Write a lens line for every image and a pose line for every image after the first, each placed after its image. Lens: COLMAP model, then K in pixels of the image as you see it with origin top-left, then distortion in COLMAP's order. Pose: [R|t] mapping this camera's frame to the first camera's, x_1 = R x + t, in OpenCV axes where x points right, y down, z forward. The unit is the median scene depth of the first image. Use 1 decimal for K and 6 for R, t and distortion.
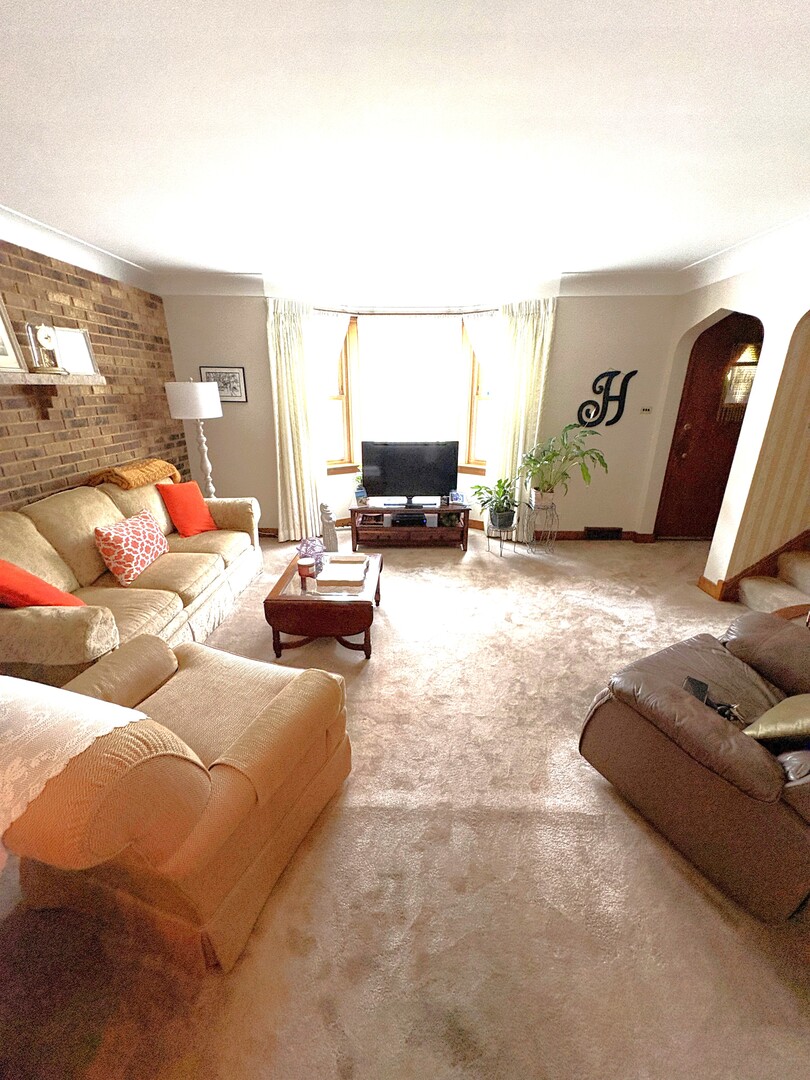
lens RADIAL K [[431.5, 0, 404.8], [0, 431.5, 537.4], [0, 0, 1]] dist [0.000463, -0.000581]
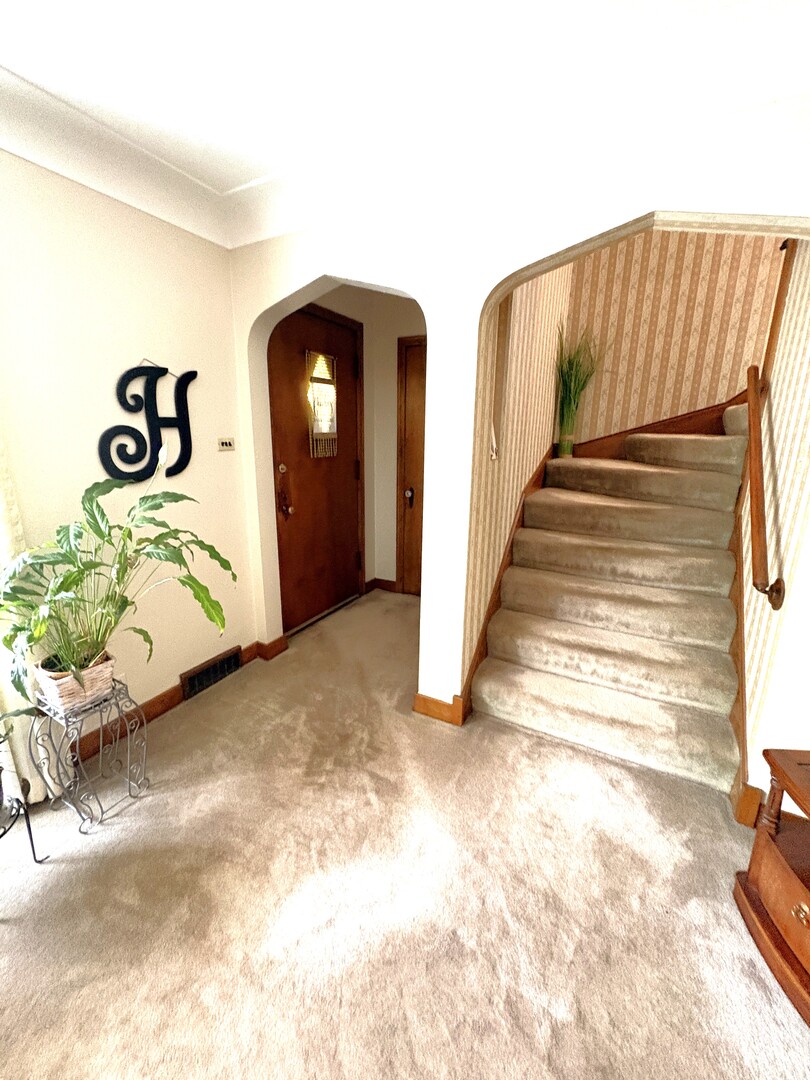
lens RADIAL K [[431.5, 0, 402.9], [0, 431.5, 539.1], [0, 0, 1]] dist [0.000463, -0.000581]
pose [[0.451273, -0.212683, 0.866671, 0.149522], [0.281110, 0.955620, 0.088139, -0.163863], [-0.846954, 0.203855, 0.491032, 0.561736]]
